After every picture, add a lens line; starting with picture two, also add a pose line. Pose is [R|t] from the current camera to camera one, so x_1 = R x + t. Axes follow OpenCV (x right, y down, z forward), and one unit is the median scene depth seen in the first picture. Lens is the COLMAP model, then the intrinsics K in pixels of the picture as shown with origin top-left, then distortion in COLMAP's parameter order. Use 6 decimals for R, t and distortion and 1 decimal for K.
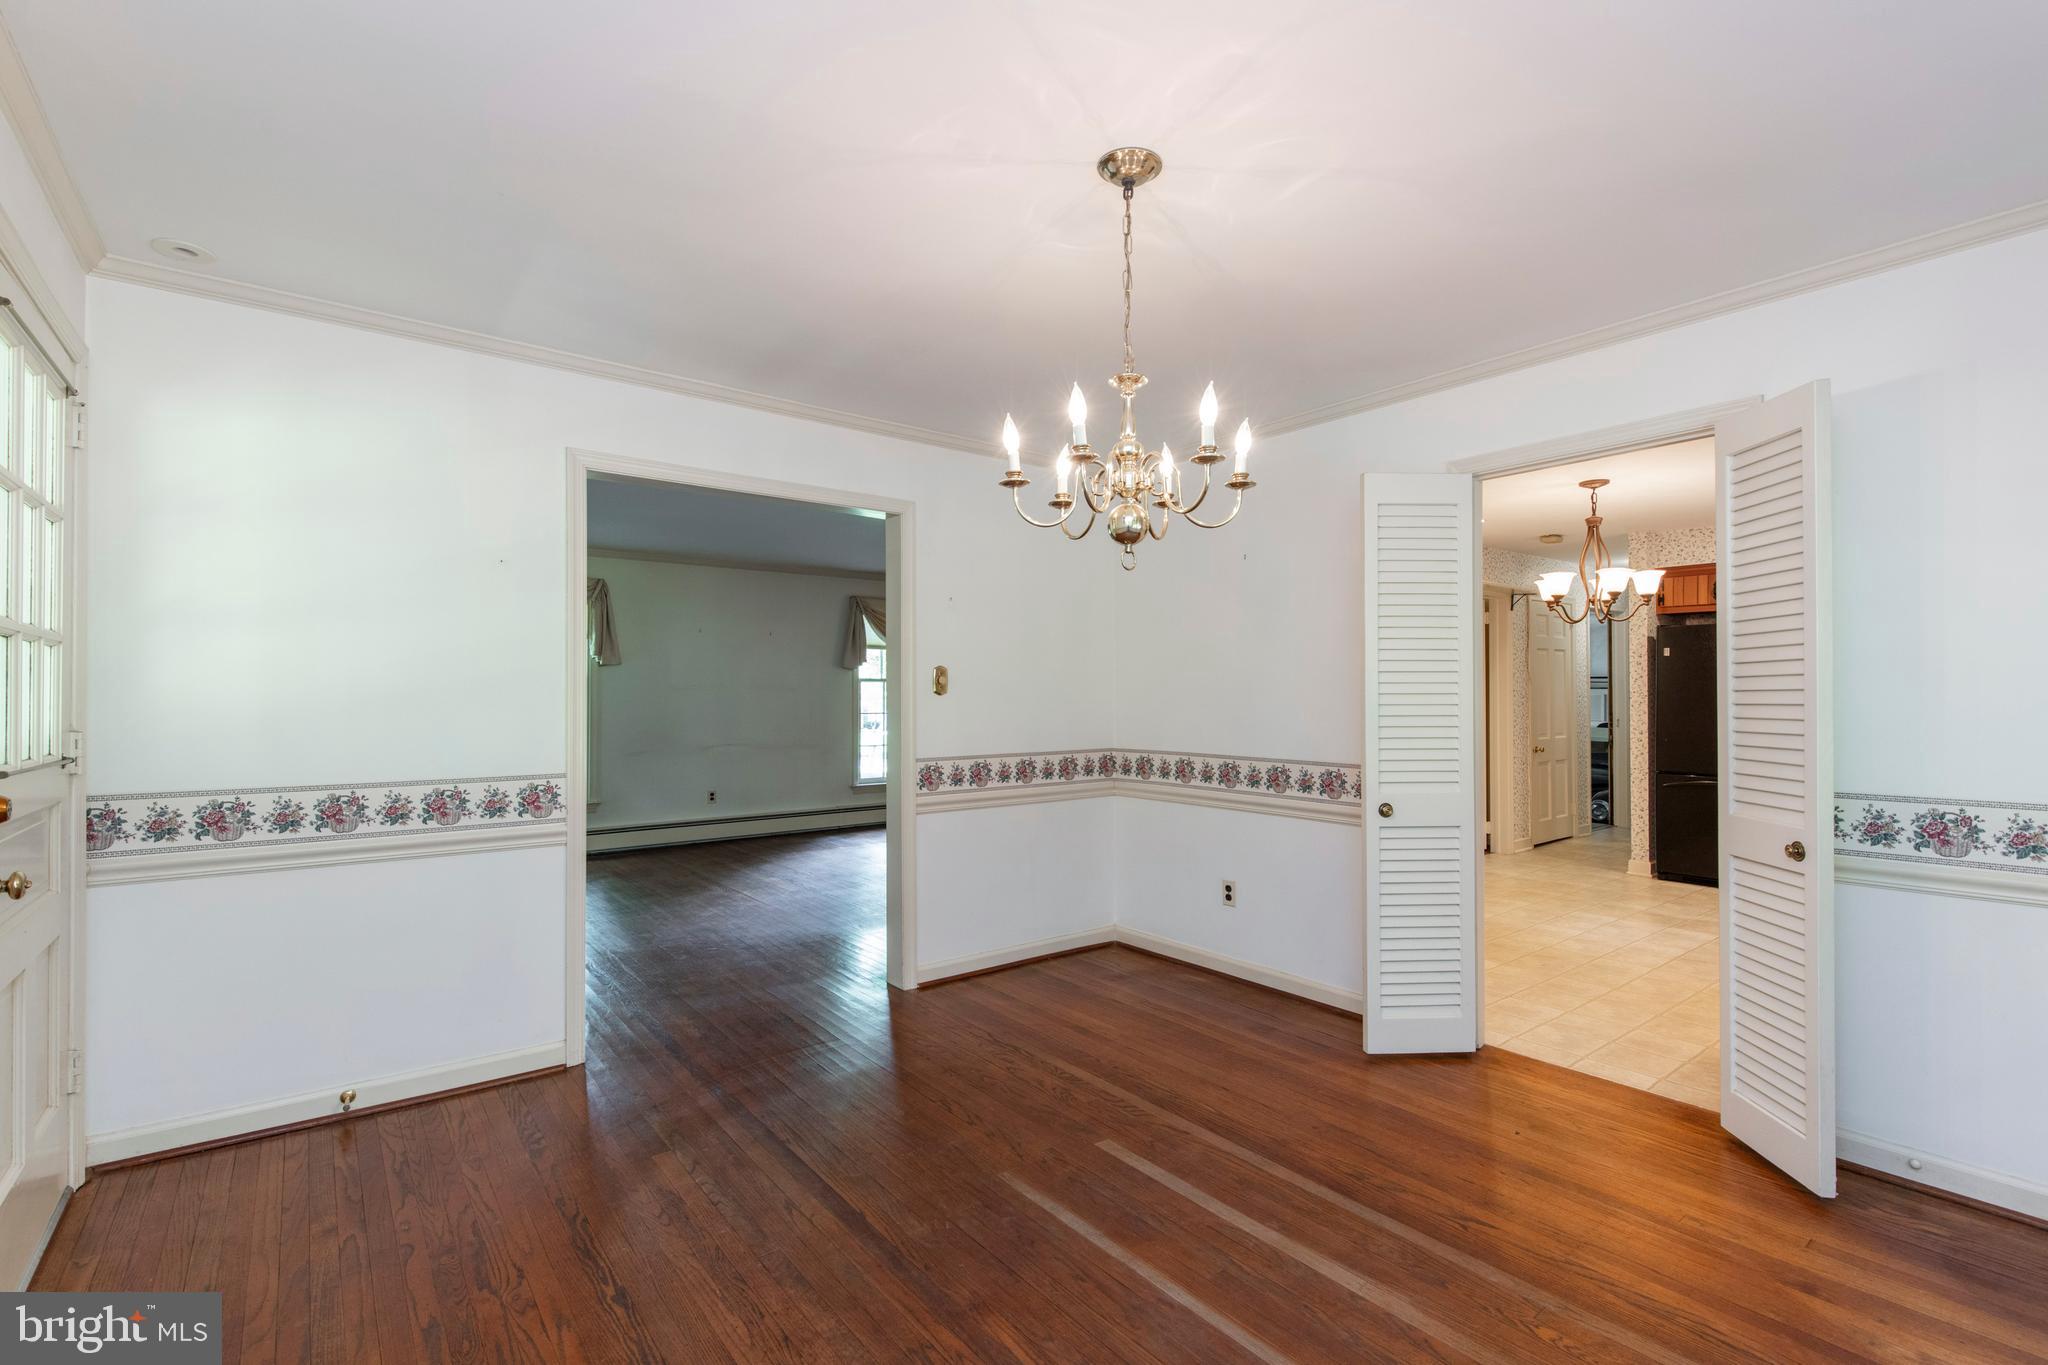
lens RADIAL K [[926.0, 0, 1029.5], [0, 926.0, 684.7], [0, 0, 1]] dist [0.009709, -0.001535]
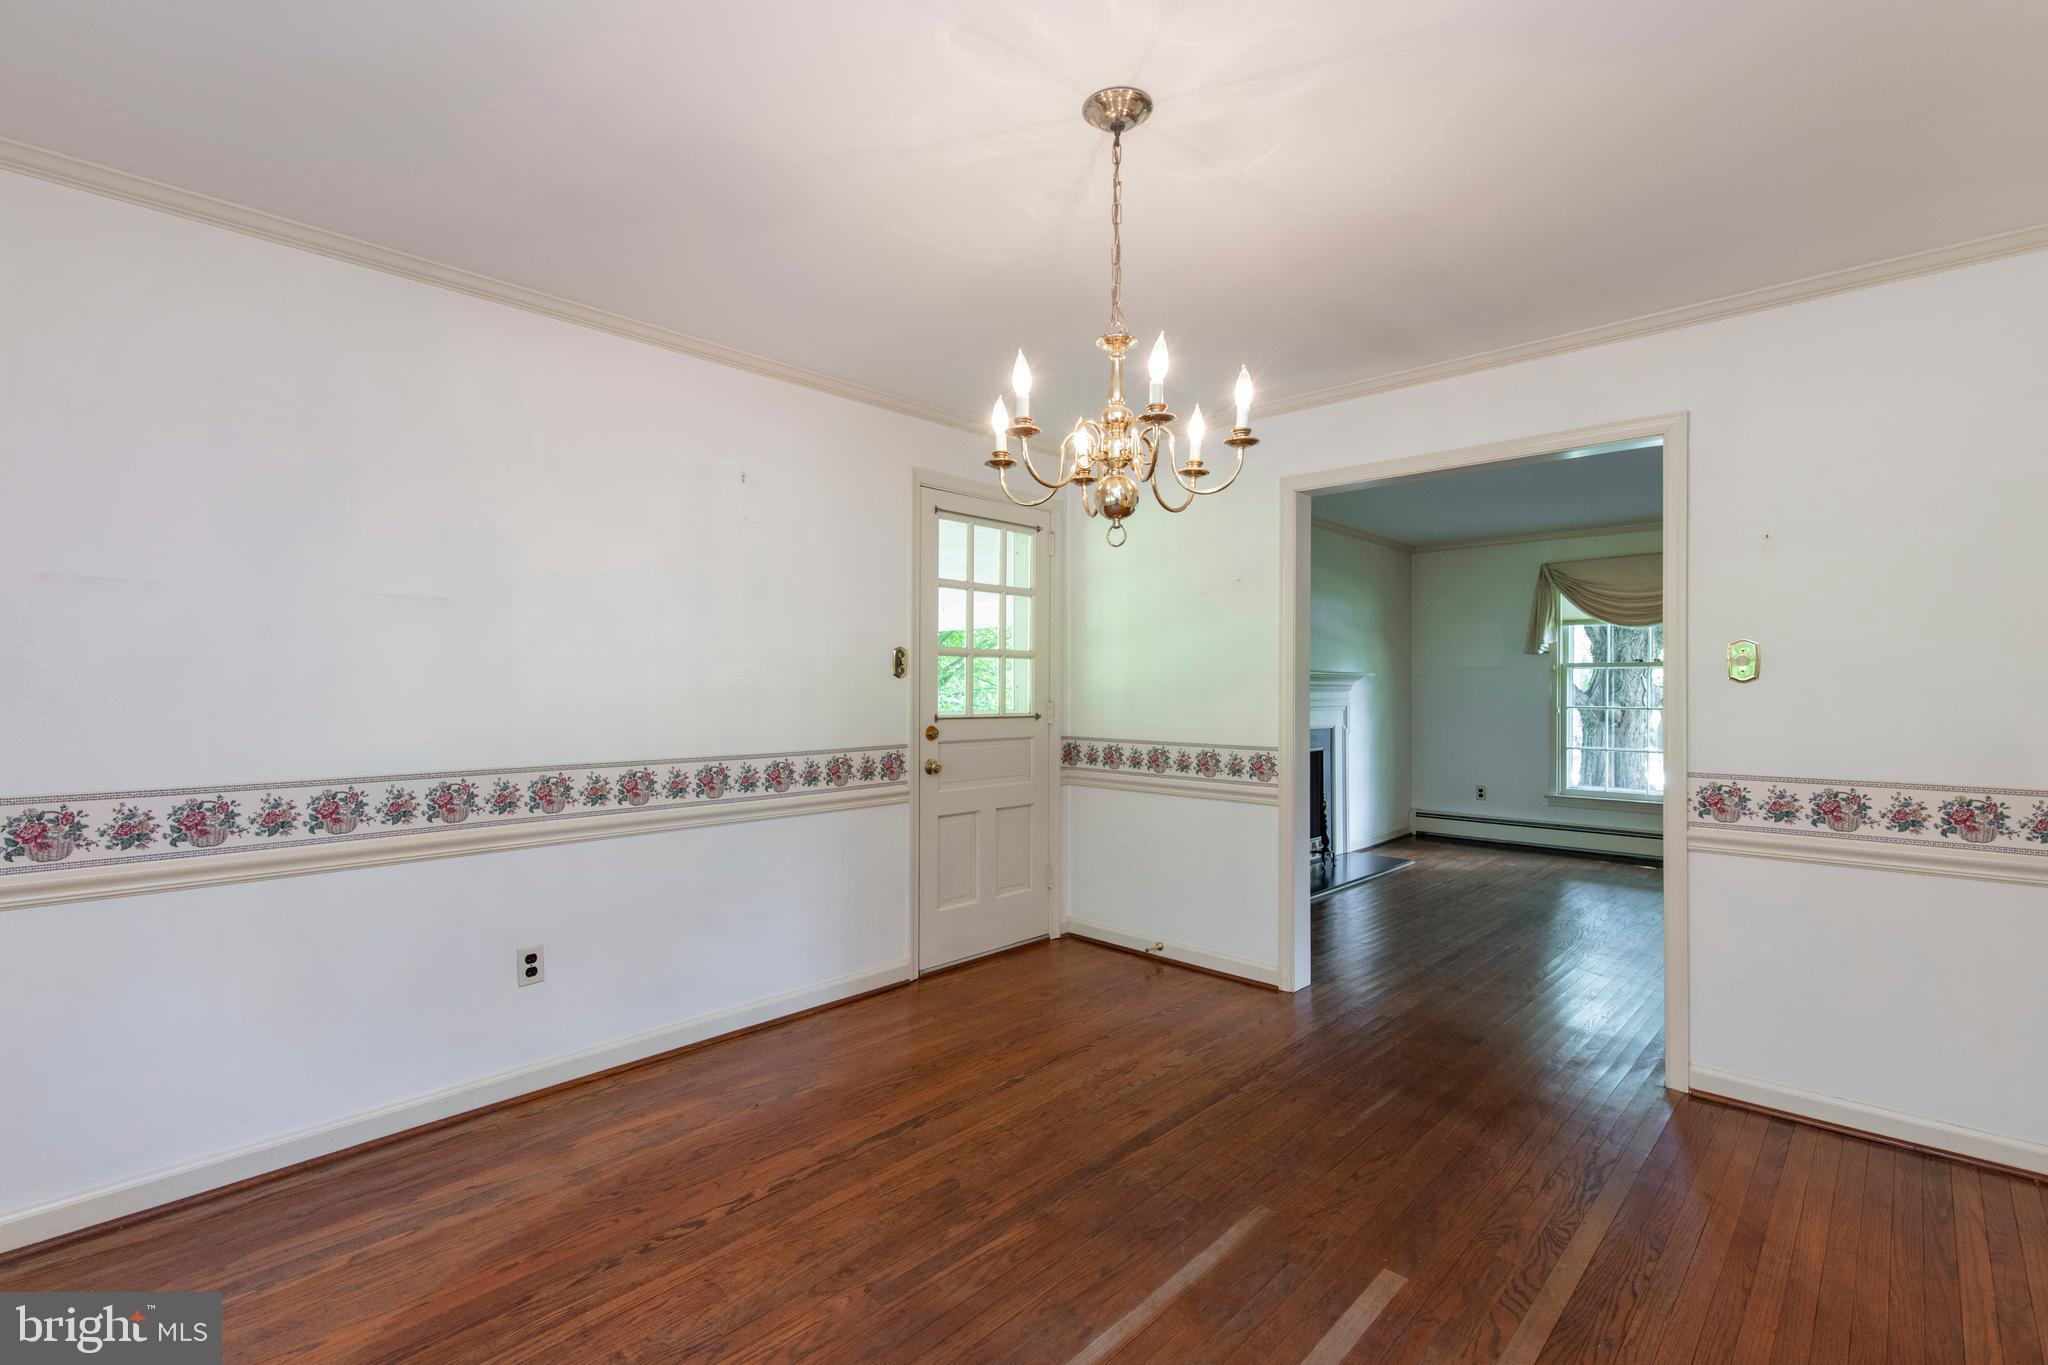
lens RADIAL K [[926.0, 0, 1025.2], [0, 926.0, 685.2], [0, 0, 1]] dist [0.009709, -0.001535]
pose [[0.148183, 0.001718, -0.988958, 0.710785], [0.009695, 0.999948, 0.003190, 0.007495], [0.988912, -0.010060, 0.148159, 0.541898]]
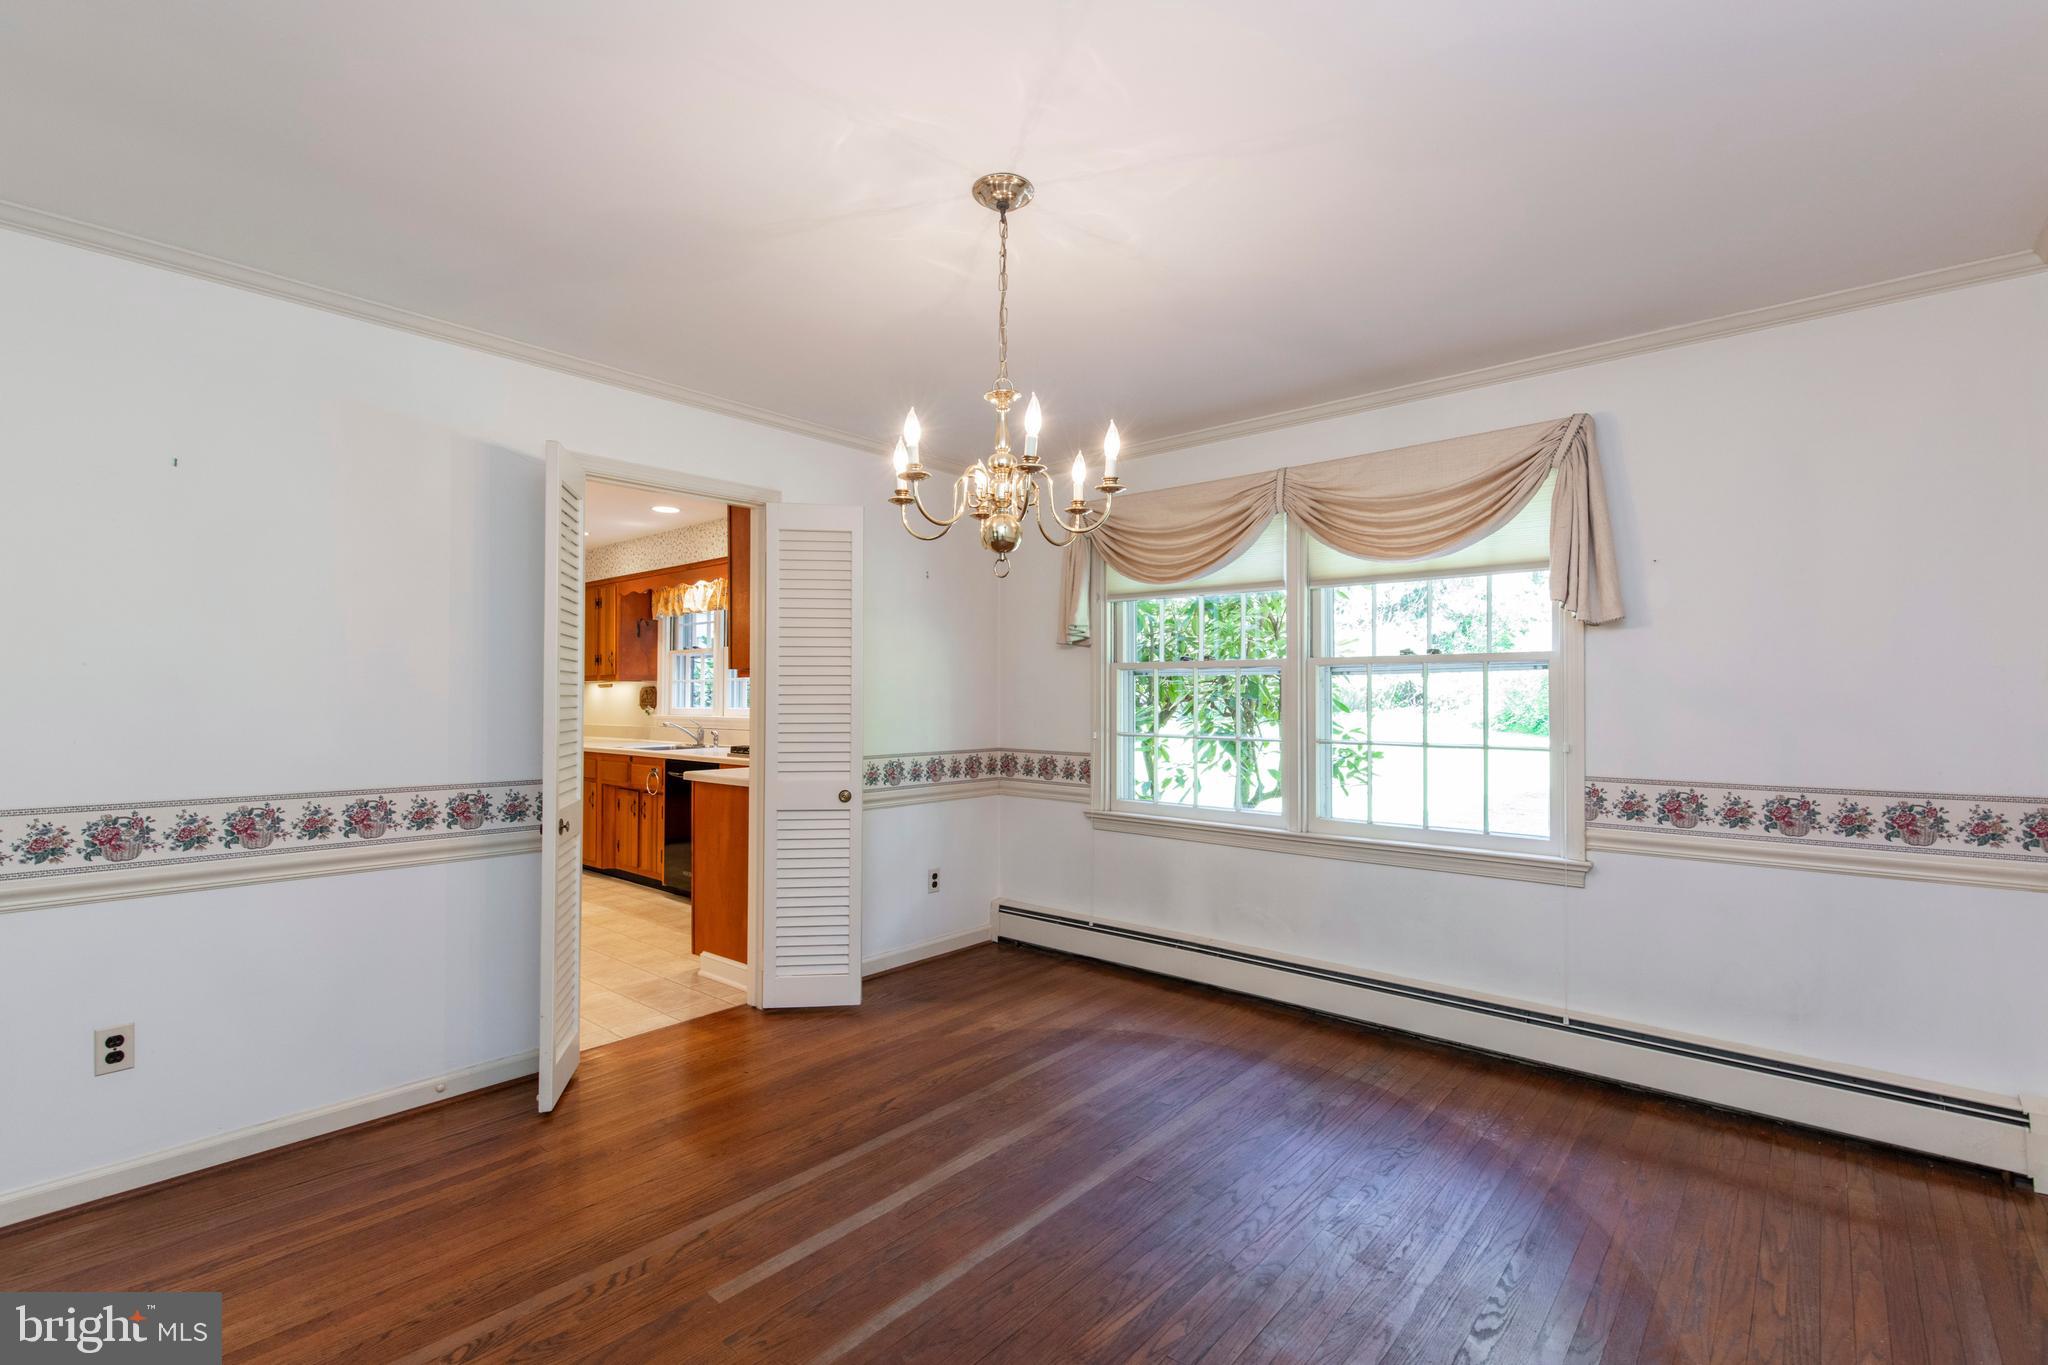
lens RADIAL K [[926.0, 0, 1017.7], [0, 926.0, 687.0], [0, 0, 1]] dist [0.009709, -0.001535]
pose [[-0.186605, 0.012843, 0.982351, -0.646144], [-0.013176, 0.999792, -0.015574, 0.009798], [-0.982347, -0.015850, -0.186397, 0.827354]]
